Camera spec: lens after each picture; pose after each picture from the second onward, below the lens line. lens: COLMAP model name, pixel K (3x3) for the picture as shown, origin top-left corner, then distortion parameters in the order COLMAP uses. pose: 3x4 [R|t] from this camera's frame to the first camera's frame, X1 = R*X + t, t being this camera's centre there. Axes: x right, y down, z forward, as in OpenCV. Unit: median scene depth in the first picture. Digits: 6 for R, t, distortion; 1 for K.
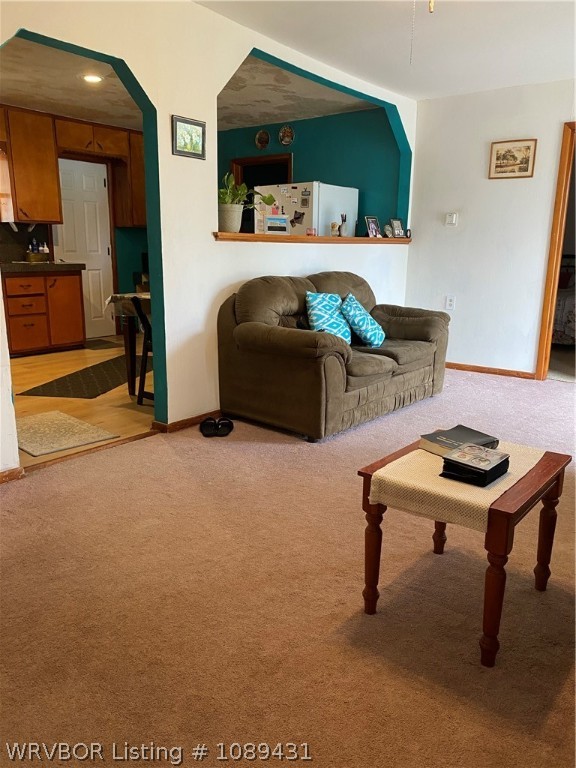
lens RADIAL K [[595.0, 0, 288.0], [0, 595.0, 384.0], [0, 0, 1]] dist [0.014671, -0.000054]
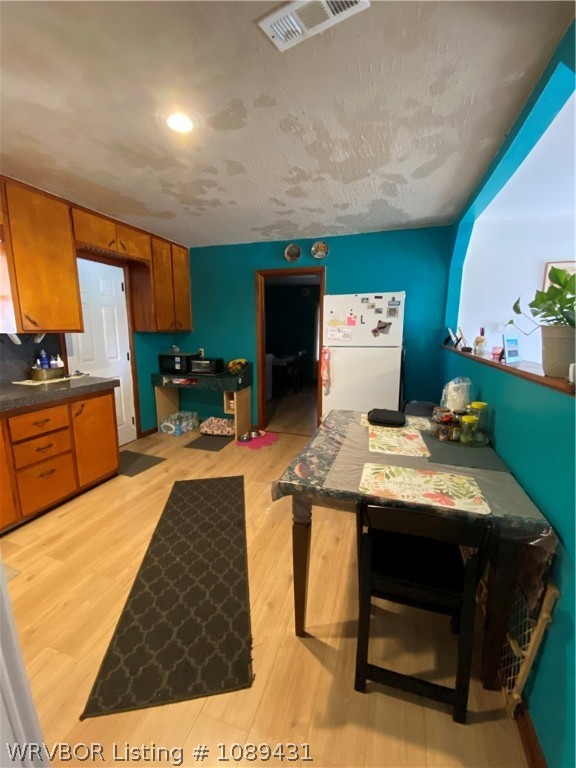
lens RADIAL K [[313.0, 0, 289.5], [0, 313.0, 379.1], [0, 0, 1]] dist [0.025310, -0.022725]
pose [[0.939551, -0.062189, 0.336713, -0.261791], [0.084278, 0.995117, -0.051373, -0.157653], [-0.331874, 0.076645, 0.940205, 0.499161]]
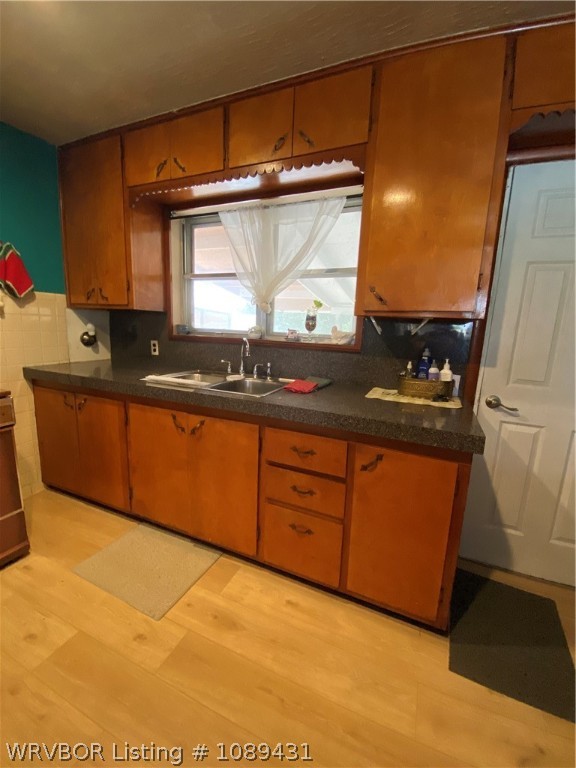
lens RADIAL K [[313.0, 0, 289.5], [0, 313.0, 379.1], [0, 0, 1]] dist [0.025310, -0.022725]
pose [[0.254285, 0.163604, -0.953191, -0.206454], [-0.260688, 0.960703, 0.095349, -0.218456], [0.931333, 0.224239, 0.286942, 0.838072]]
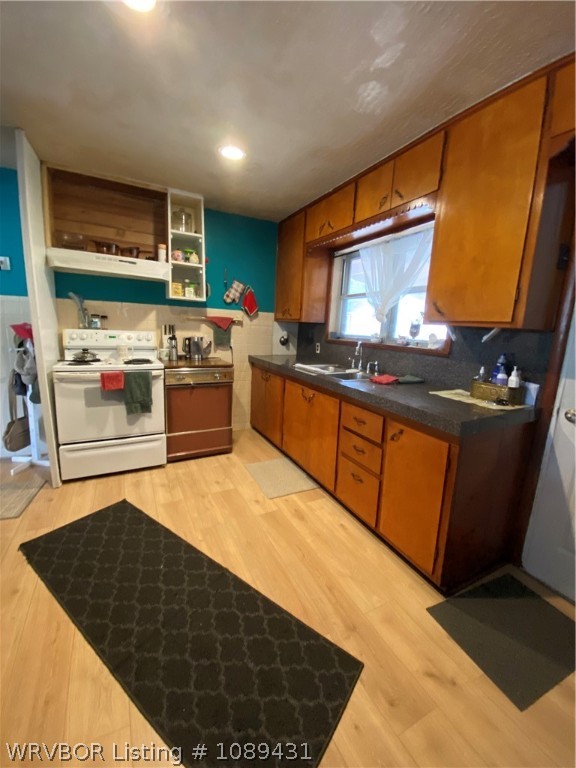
lens RADIAL K [[313.0, 0, 289.5], [0, 313.0, 379.1], [0, 0, 1]] dist [0.025310, -0.022725]
pose [[-0.420984, 0.128887, -0.897864, -0.101974], [-0.256169, 0.932665, 0.253993, -0.251076], [0.870144, 0.336932, -0.359621, 0.958539]]
